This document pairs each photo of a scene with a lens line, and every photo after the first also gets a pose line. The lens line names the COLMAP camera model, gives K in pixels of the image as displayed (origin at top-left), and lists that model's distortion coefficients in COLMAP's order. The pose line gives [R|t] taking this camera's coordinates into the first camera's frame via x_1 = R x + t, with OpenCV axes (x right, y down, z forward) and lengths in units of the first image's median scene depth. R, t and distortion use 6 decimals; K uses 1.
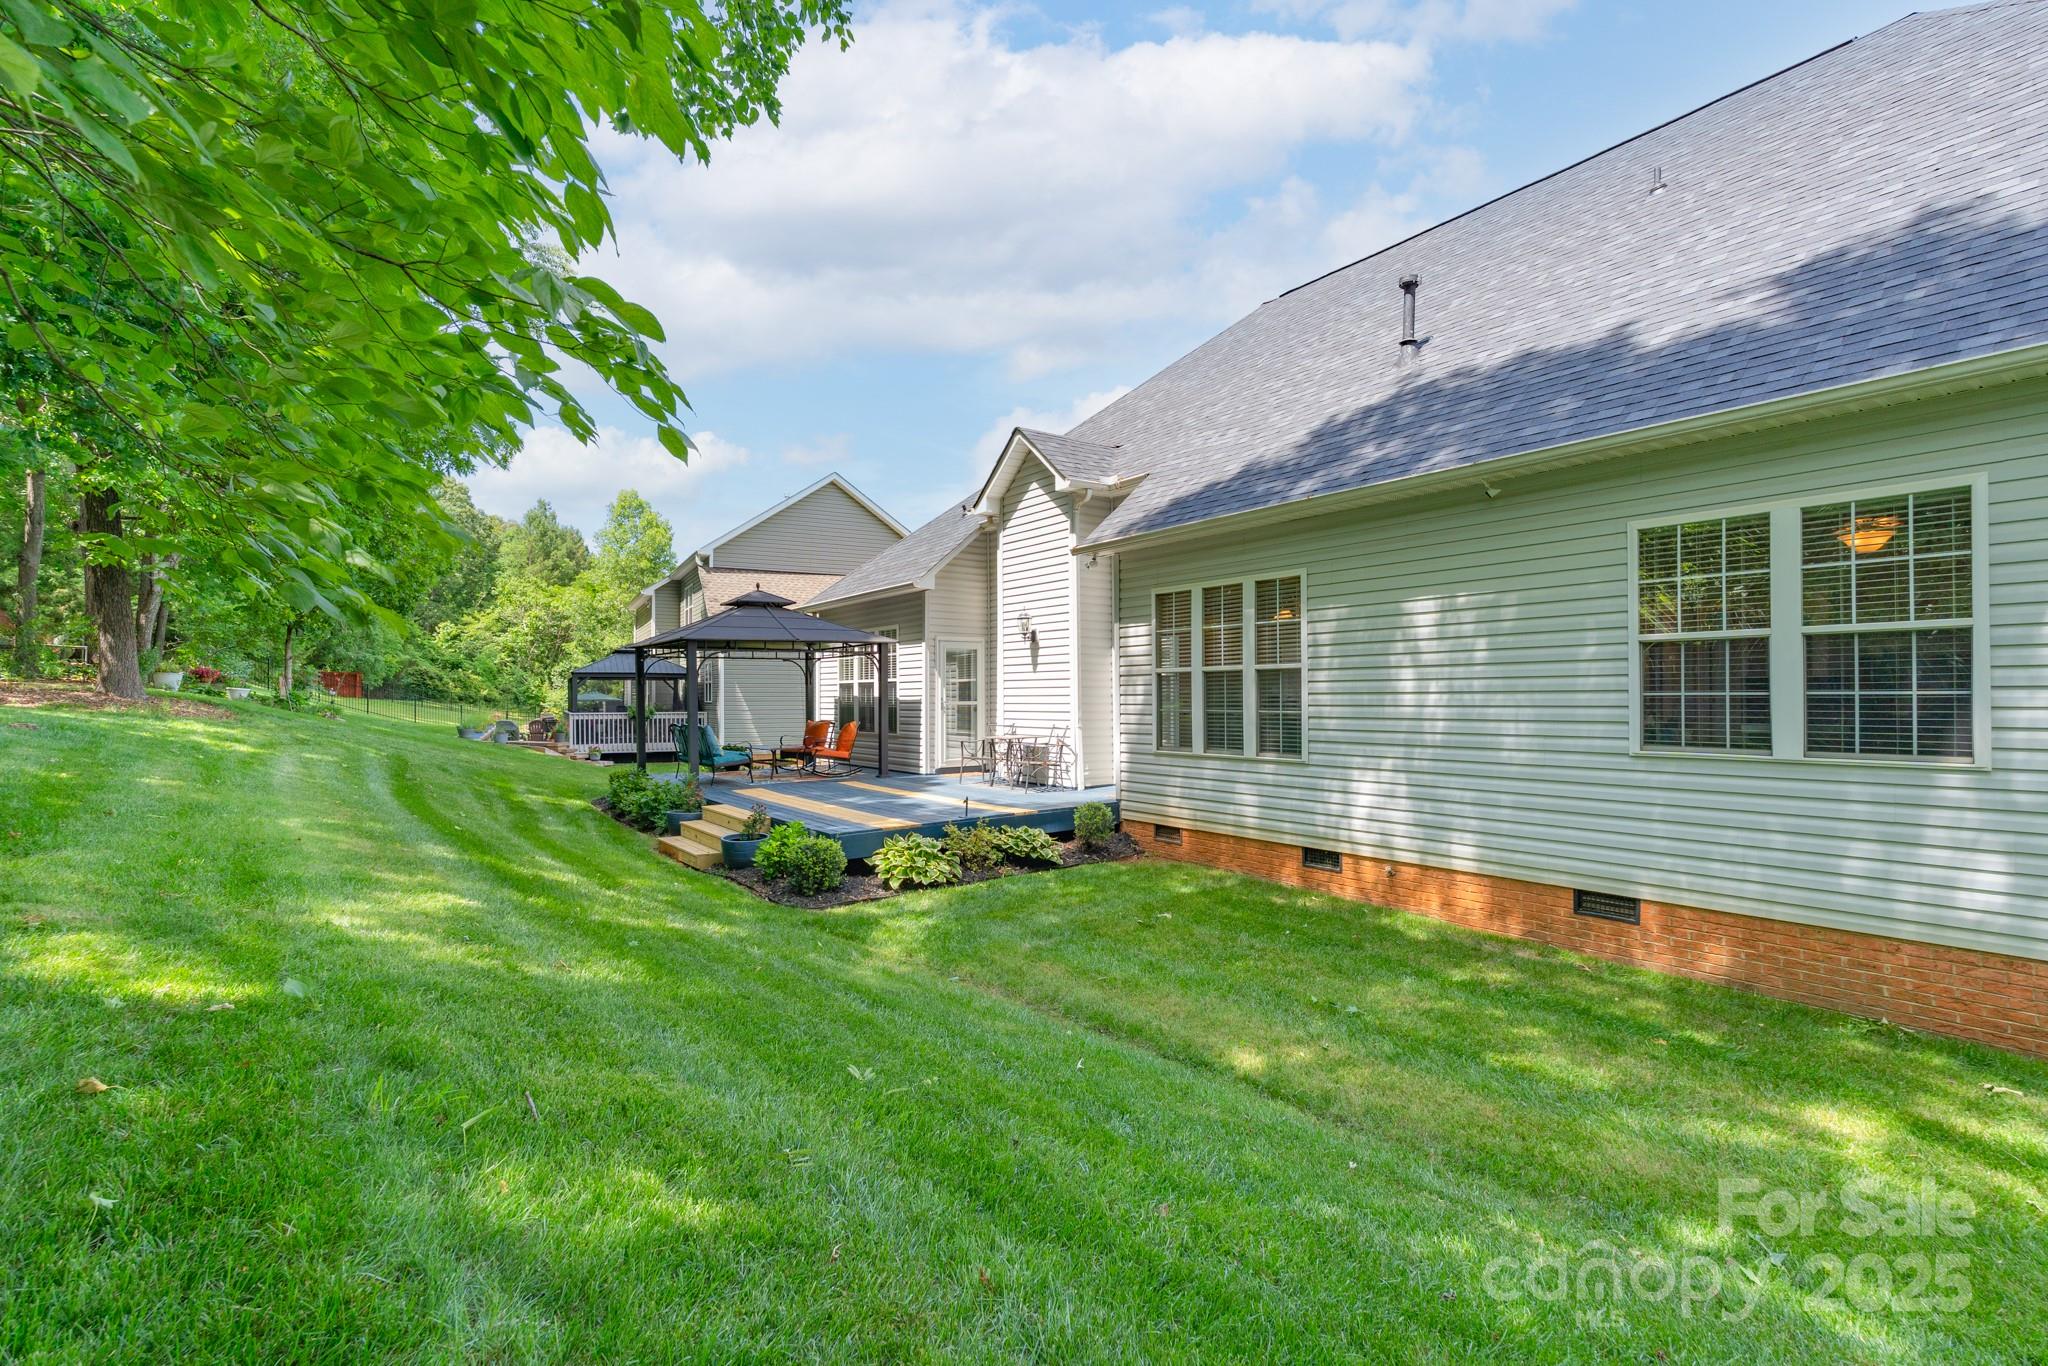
lens RADIAL K [[913.8, 0, 1019.8], [0, 913.8, 694.6], [0, 0, 1]] dist [-0.001692, 0.000081]
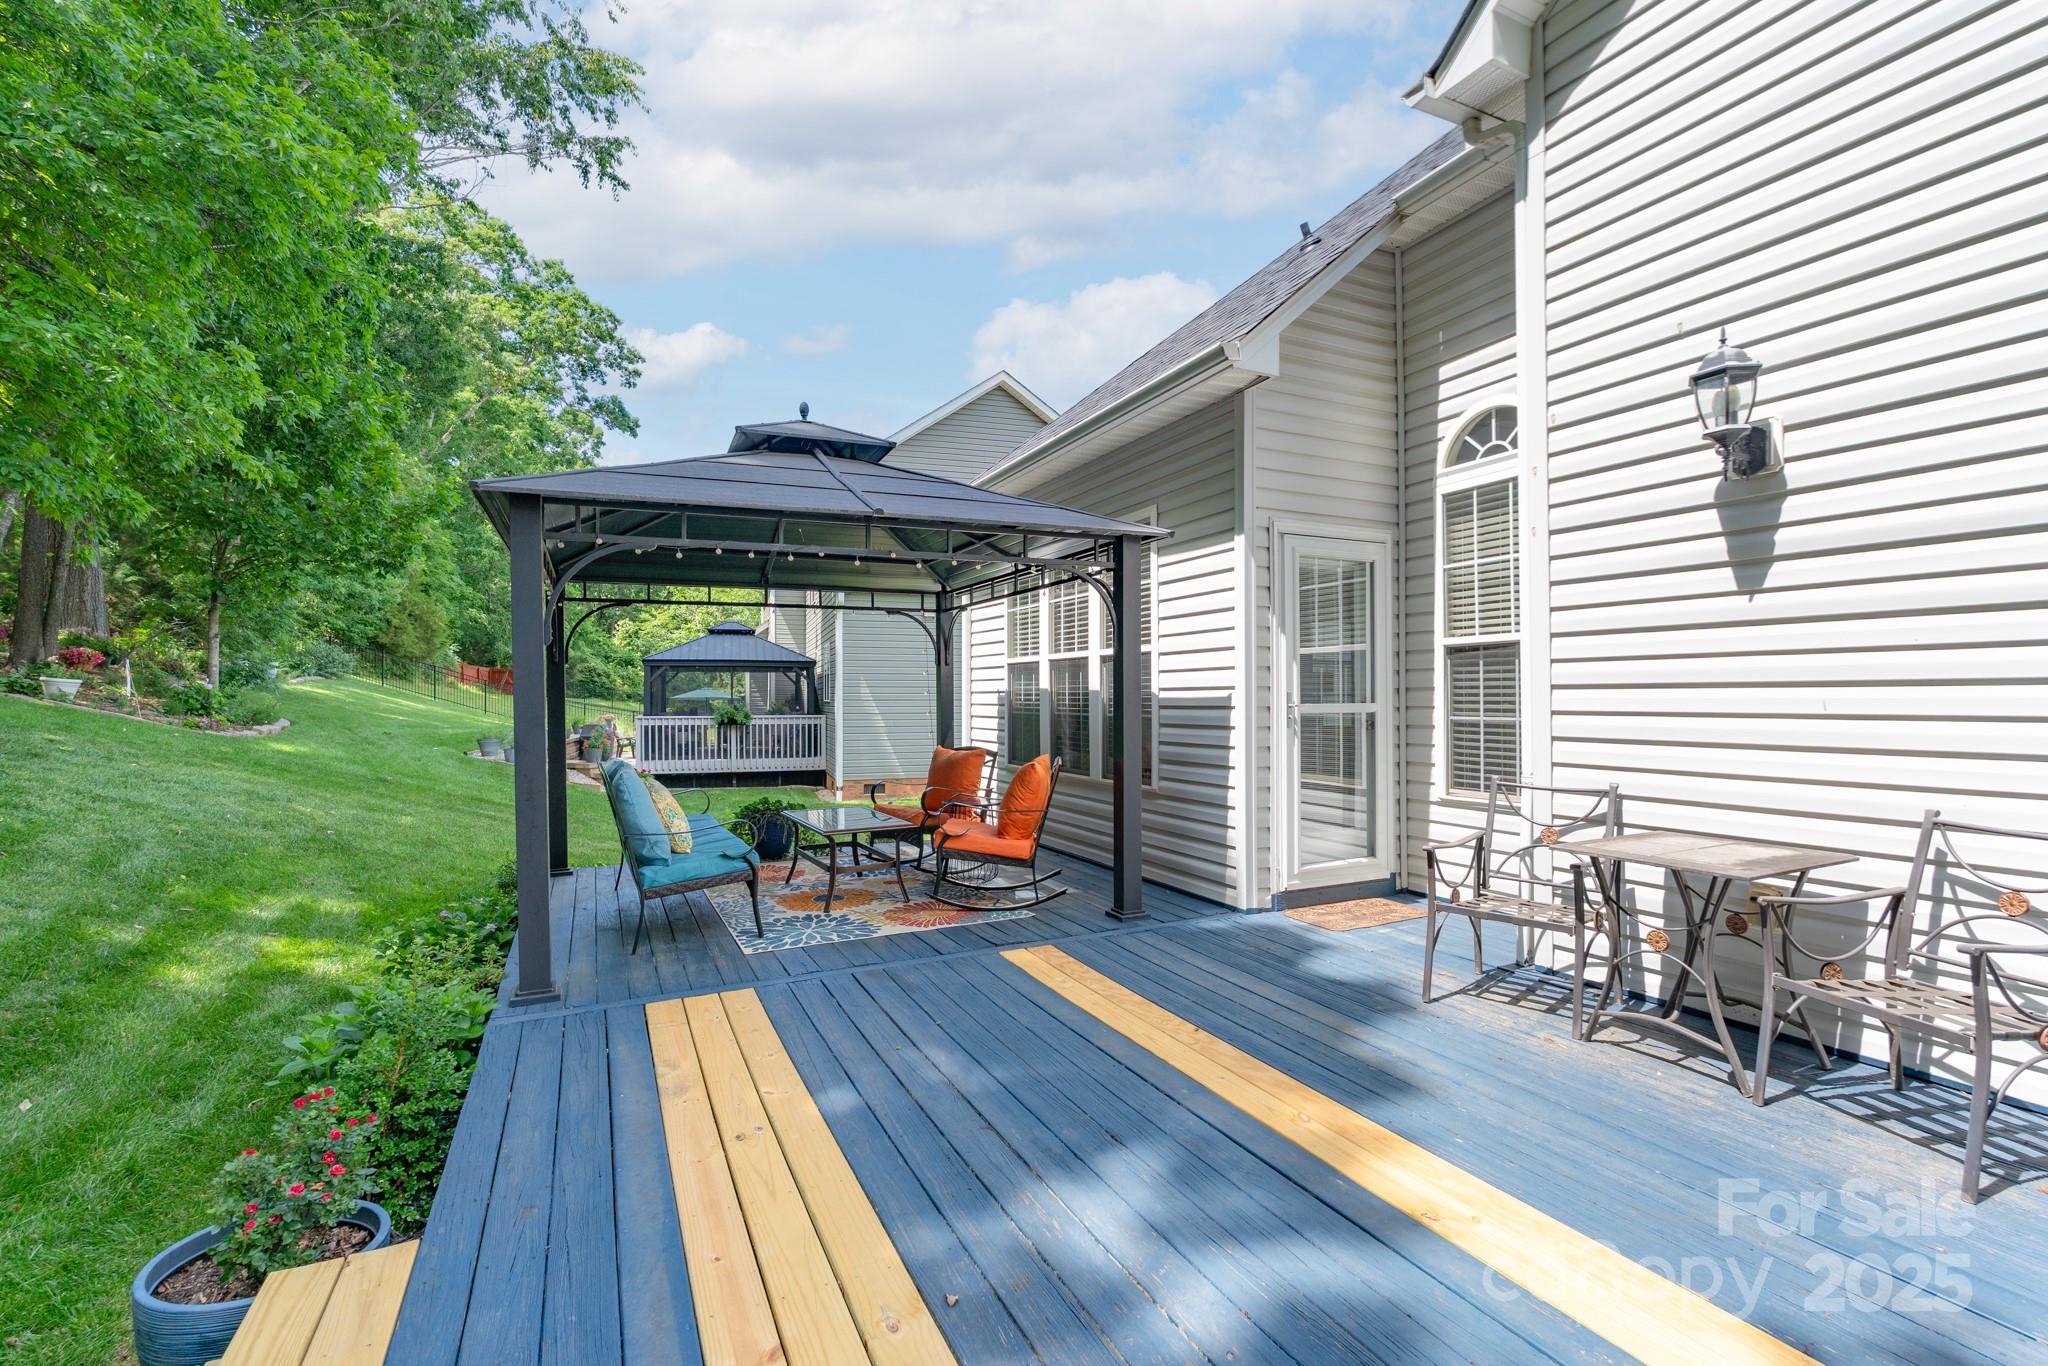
lens RADIAL K [[913.8, 0, 1019.8], [0, 913.8, 694.6], [0, 0, 1]] dist [-0.001692, 0.000081]
pose [[0.982966, -0.003275, -0.183756, -0.127065], [0.004120, 0.999983, 0.004217, 0.002126], [0.183739, -0.004903, 0.982963, 0.650501]]
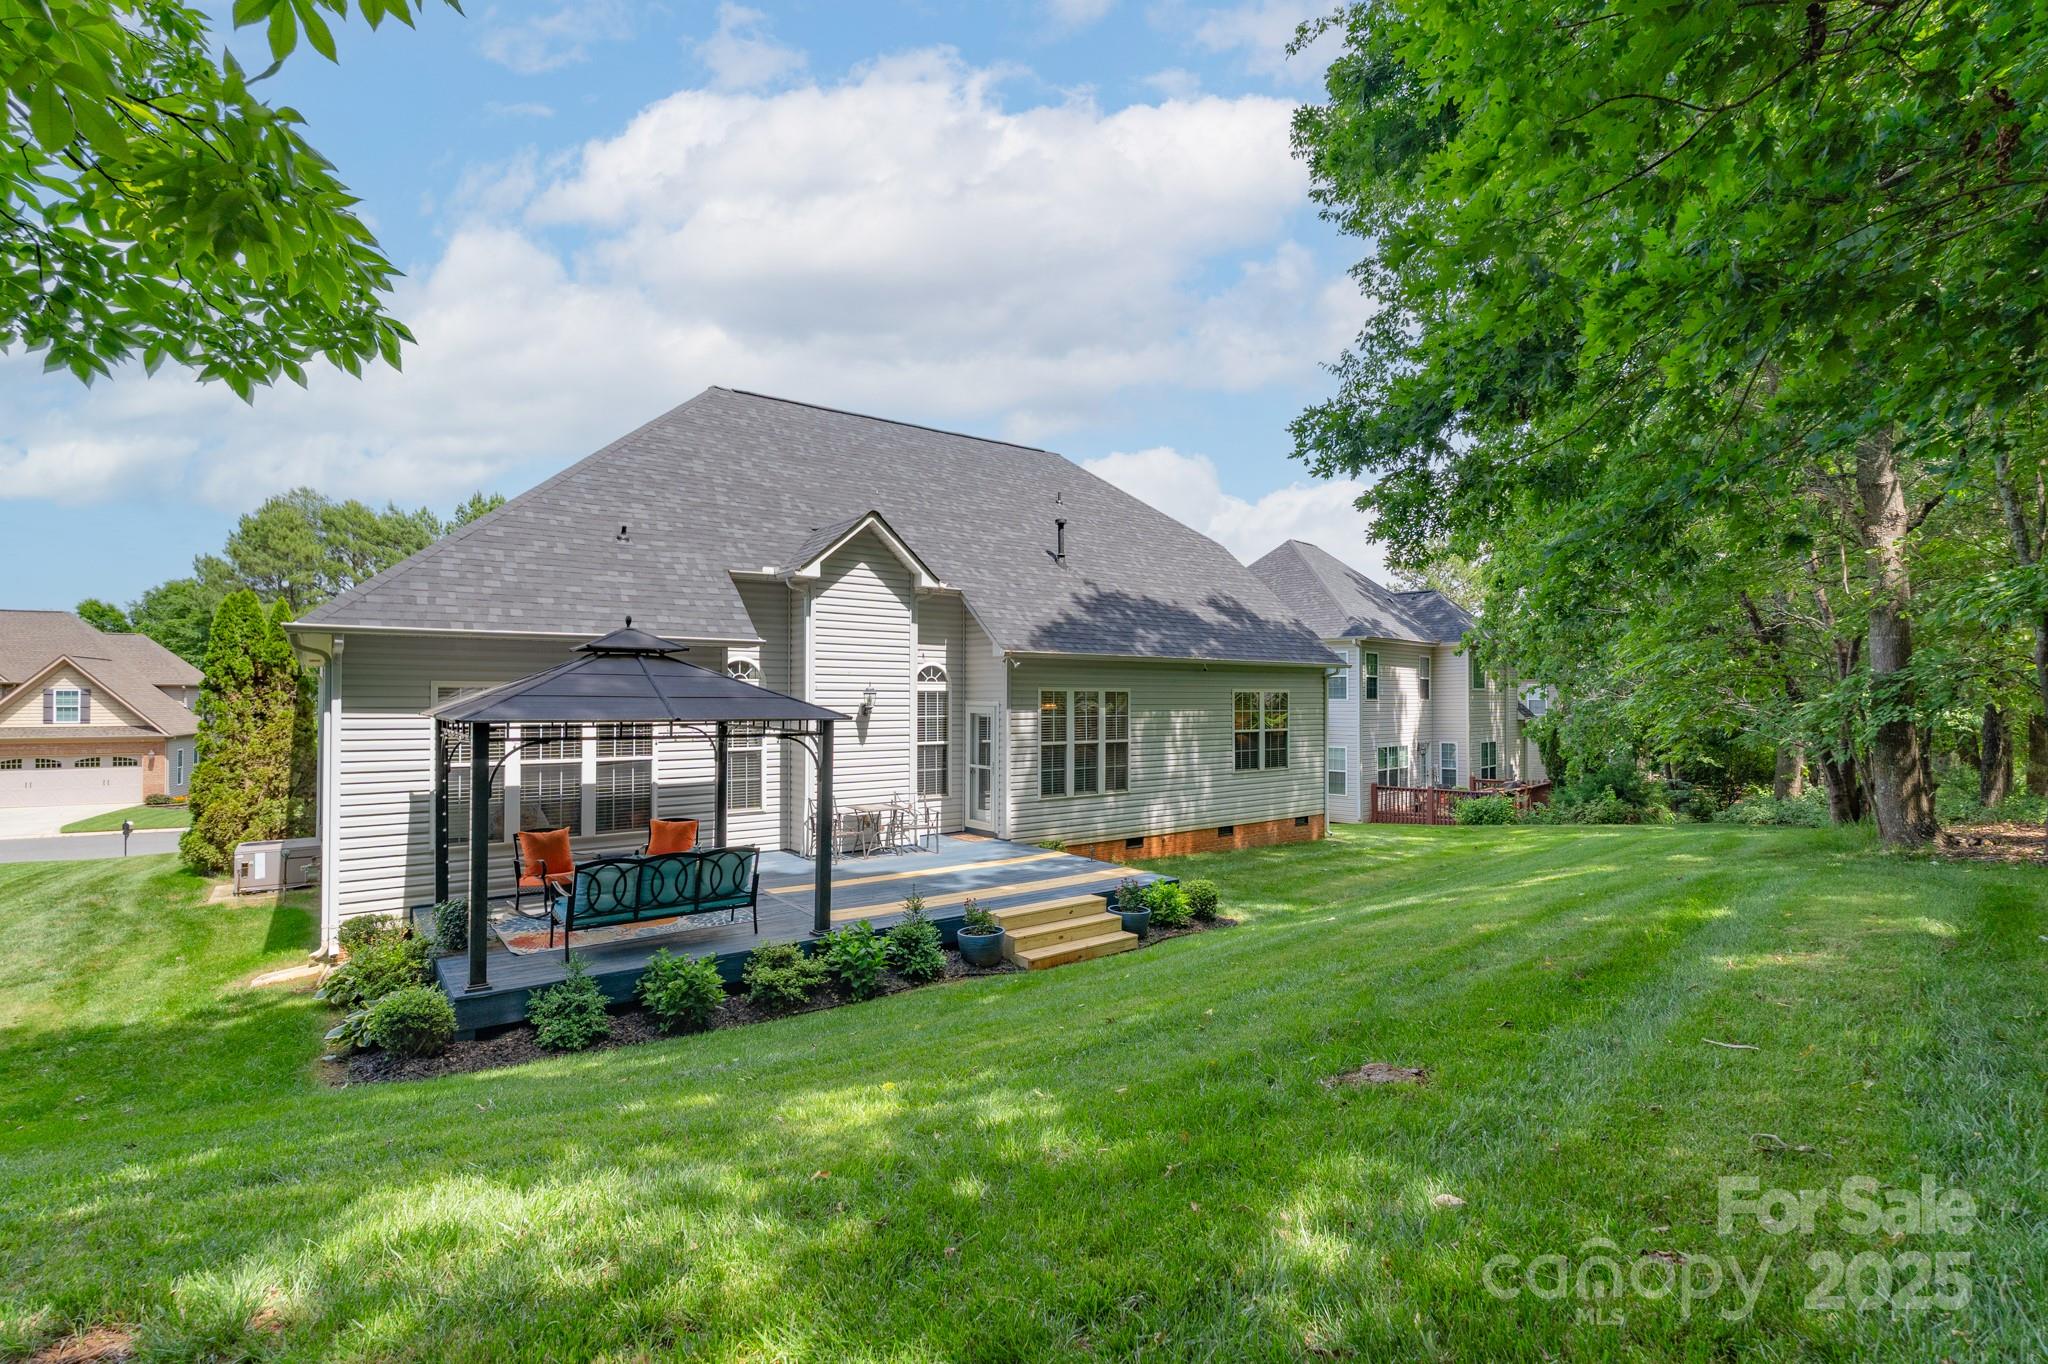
lens RADIAL K [[936.9, 0, 1022.4], [0, 936.9, 675.8], [0, 0, 1]] dist [0.002048, 0.000085]
pose [[-0.025943, 0.025510, 0.999338, -0.976119], [-0.004985, 0.999659, -0.025647, -0.069596], [-0.999651, -0.005647, -0.025807, 0.774630]]
